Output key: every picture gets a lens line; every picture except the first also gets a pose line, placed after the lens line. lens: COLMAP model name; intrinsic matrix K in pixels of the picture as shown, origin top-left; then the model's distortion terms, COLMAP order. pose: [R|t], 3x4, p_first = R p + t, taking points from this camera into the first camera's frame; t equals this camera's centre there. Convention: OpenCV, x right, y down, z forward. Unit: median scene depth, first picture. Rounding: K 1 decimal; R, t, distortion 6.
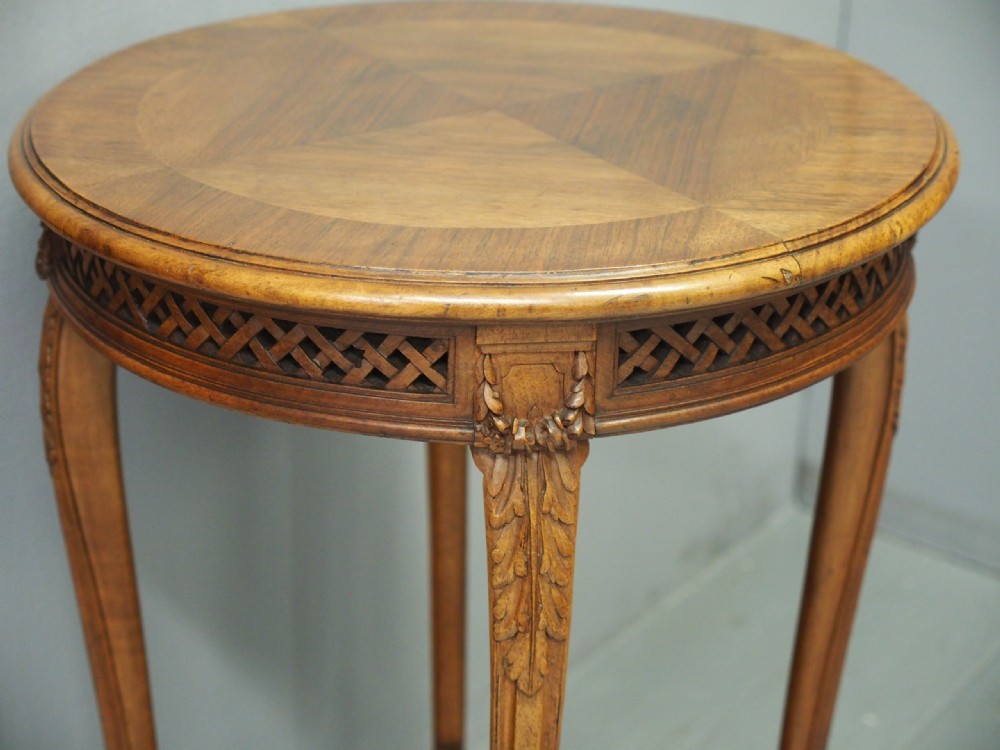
lens RADIAL K [[1986.1, 0, 500.0], [0, 1986.1, 375.0], [0, 0, 1]] dist [0.114339, 0.357427]
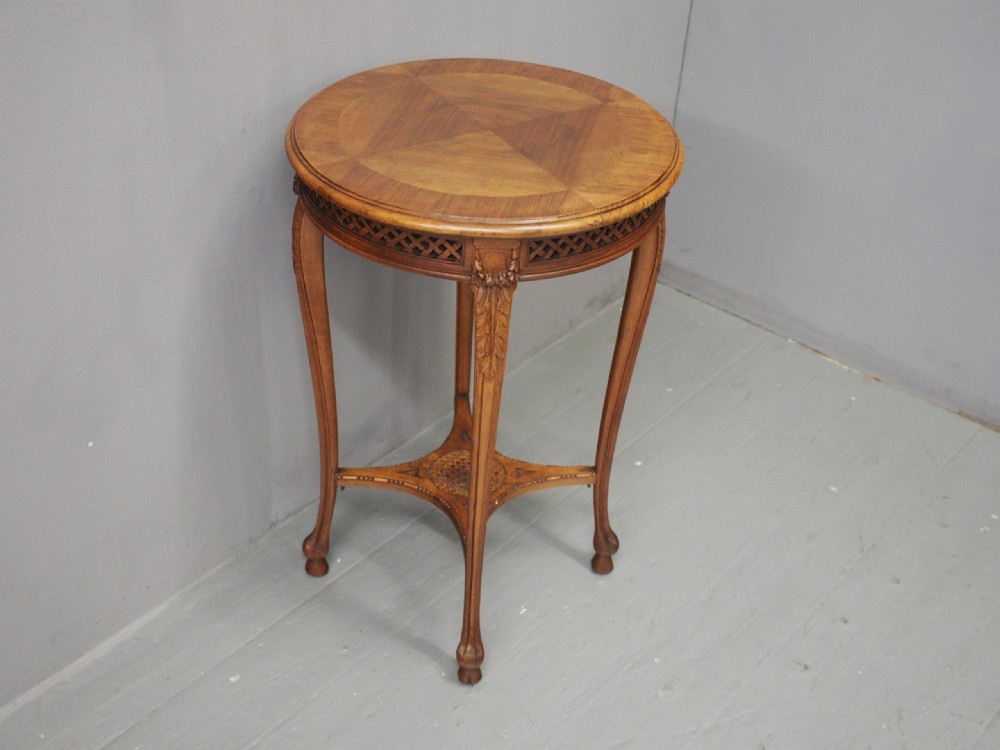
lens RADIAL K [[1325.7, 0, 508.7], [0, 1325.7, 389.5], [0, 0, 1]] dist [-0.001717, 0.014892]
pose [[0.998659, 0.051724, -0.002079, 0.044943], [-0.050461, 0.981659, 0.183846, -0.142340], [0.011550, -0.183494, 0.982953, -0.681637]]
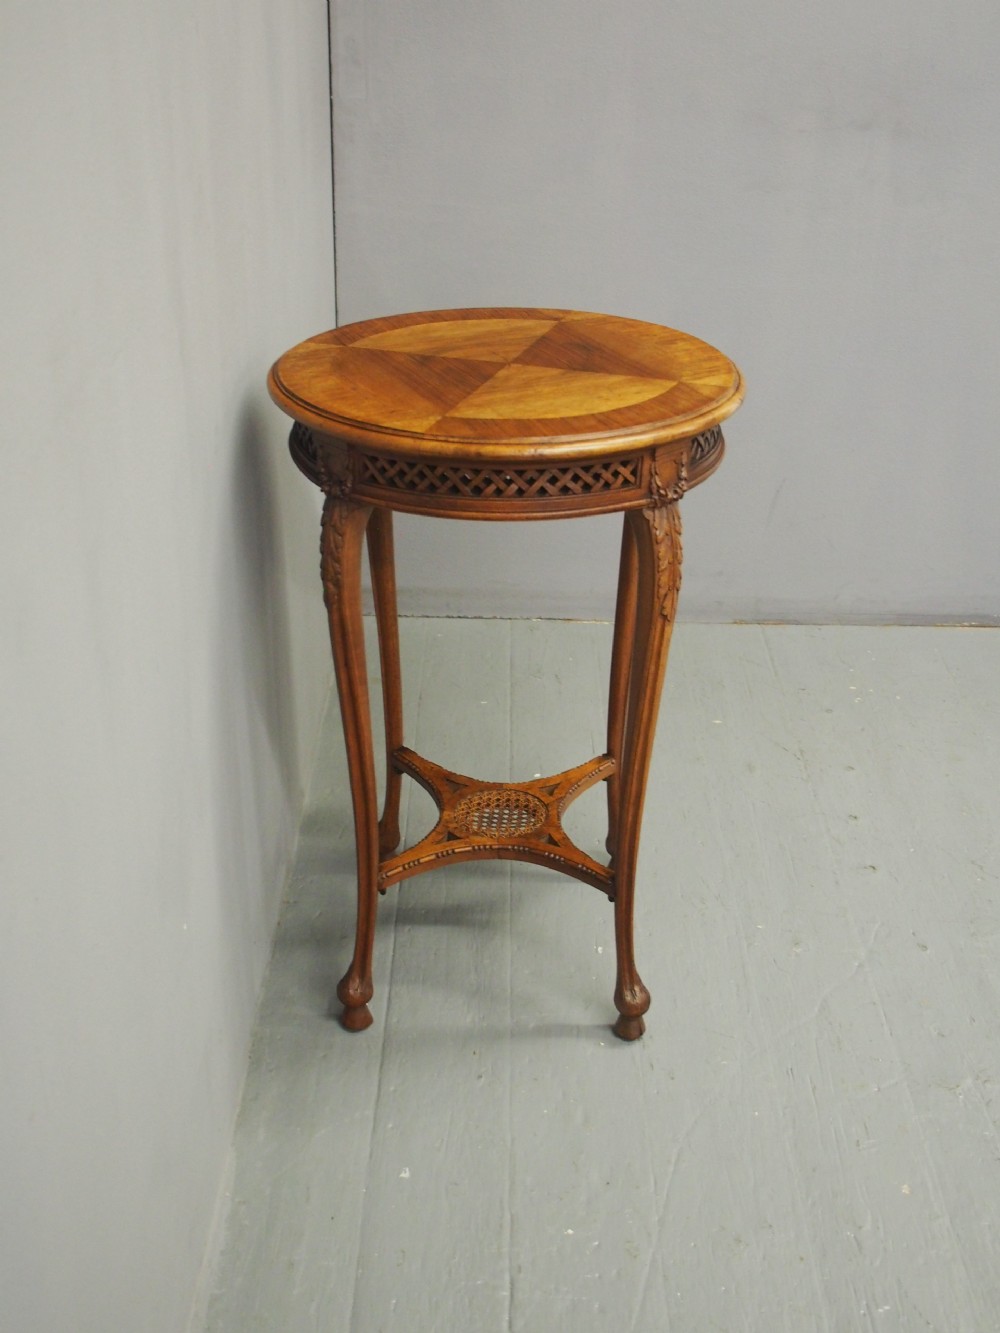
lens RADIAL K [[1559.2, 0, 500.0], [0, 1559.2, 666.5], [0, 0, 1]] dist [0.002078, -0.009735]
pose [[0.797962, -0.275491, 0.536062, -1.069468], [0.250711, 0.960541, 0.120439, -0.040757], [-0.548089, 0.038291, 0.835543, -0.304728]]
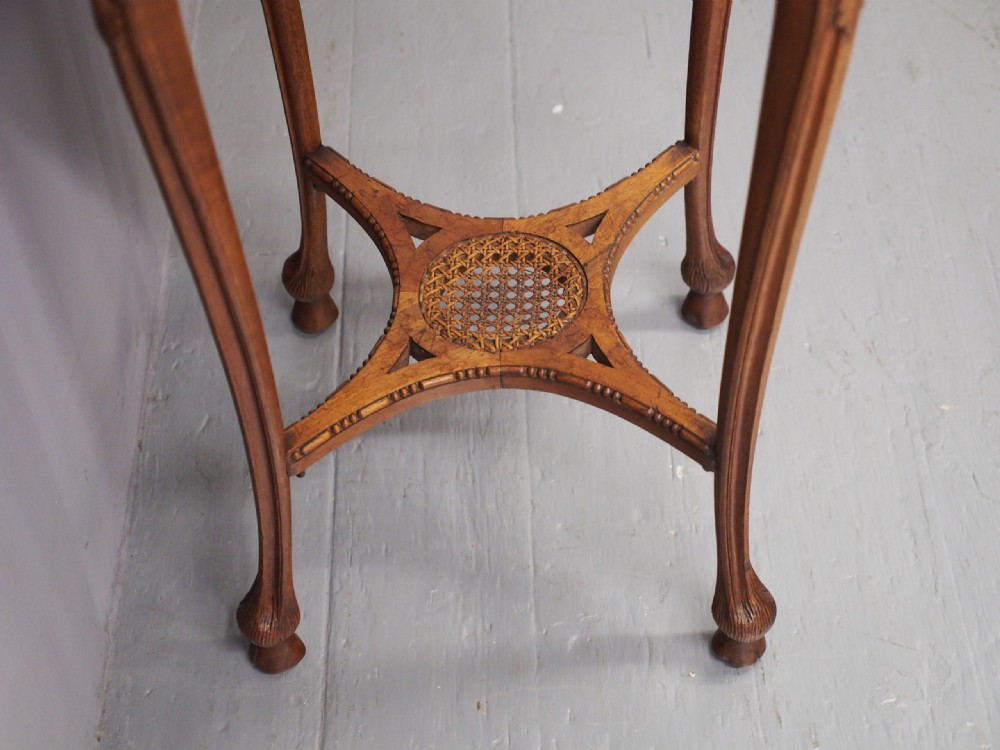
lens RADIAL K [[1786.9, 0, 500.0], [0, 1786.9, 375.0], [0, 0, 1]] dist [0.065165, 0.113017]
pose [[0.779398, -0.493752, 0.385677, -0.559573], [0.298432, 0.833830, 0.464398, -0.166795], [-0.550887, -0.246853, 0.797237, 0.355975]]
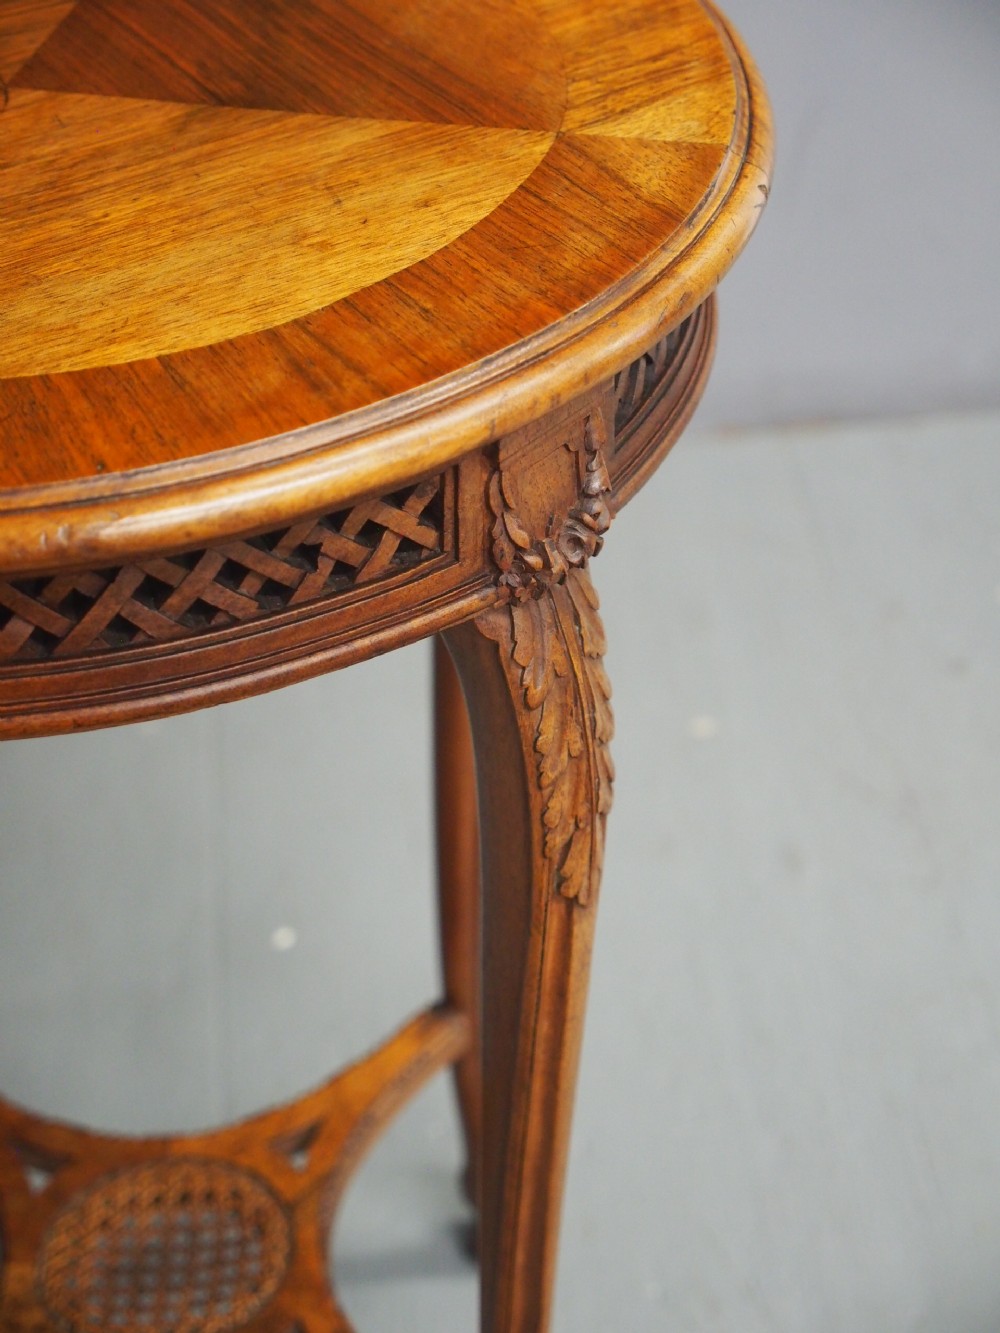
lens RADIAL K [[2647.5, 0, 500.0], [0, 2647.5, 666.5], [0, 0, 1]] dist [0.114339, 0.357427]
pose [[0.726374, -0.432773, 0.533937, -0.470930], [0.315396, 0.900122, 0.300509, -0.201888], [-0.610661, -0.049880, 0.790320, 0.309397]]
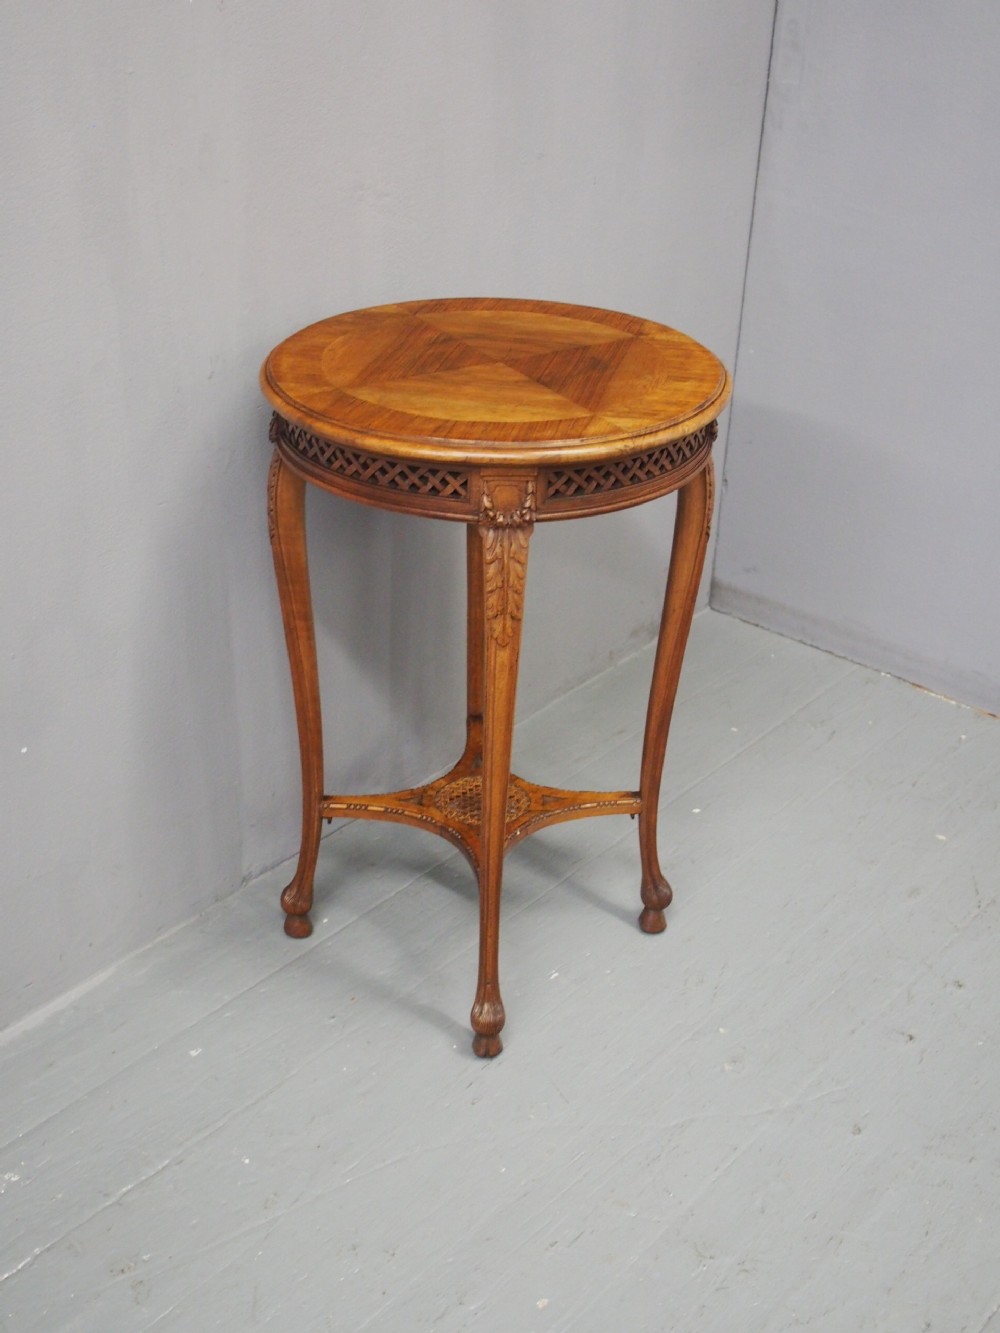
lens RADIAL K [[1675.0, 0, 500.0], [0, 1675.0, 666.5], [0, 0, 1]] dist [-0.008976, 0.031298]
pose [[0.998758, 0.033896, -0.036526, 0.078955], [-0.031389, 0.997248, 0.067168, 0.065180], [0.038702, -0.065938, 0.997073, -0.785187]]
